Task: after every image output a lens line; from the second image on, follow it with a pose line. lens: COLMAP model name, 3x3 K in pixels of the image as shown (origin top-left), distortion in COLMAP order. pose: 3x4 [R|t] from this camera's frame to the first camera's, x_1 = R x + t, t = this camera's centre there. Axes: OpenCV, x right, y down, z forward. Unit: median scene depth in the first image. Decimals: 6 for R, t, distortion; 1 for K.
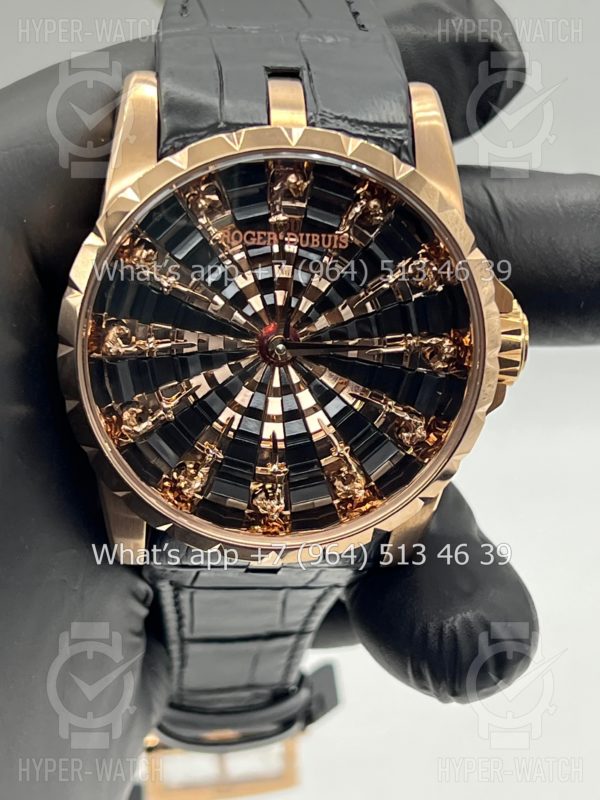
lens RADIAL K [[2020.4, 0, 302.8], [0, 2020.4, 396.3], [0, 0, 1]] dist [0.320455, 0.000000]
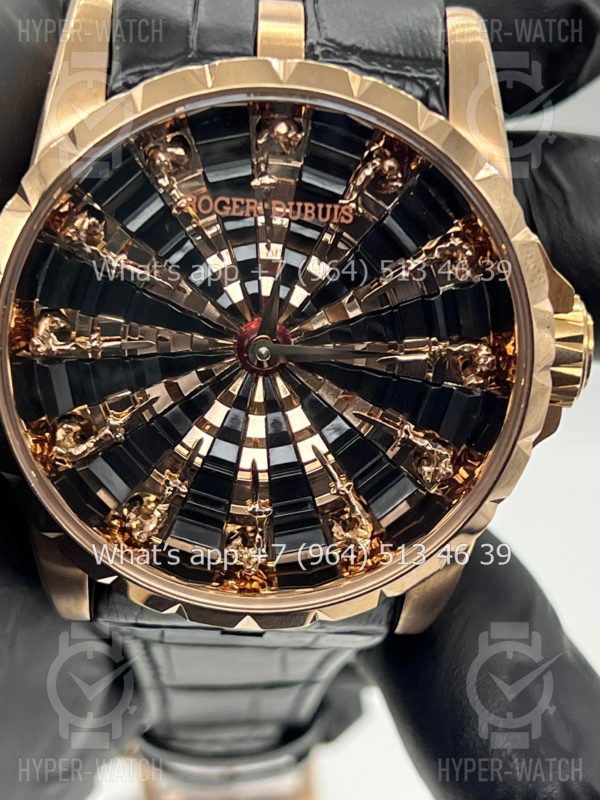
lens RADIAL K [[2020.4, 0, 304.7], [0, 2020.4, 406.7], [0, 0, 1]] dist [0.320455, 0.000000]
pose [[0.998167, 0.030366, -0.052359, 0.044730], [-0.029347, 0.999367, 0.020122, -0.018832], [0.052936, -0.018548, 0.998426, 0.236346]]
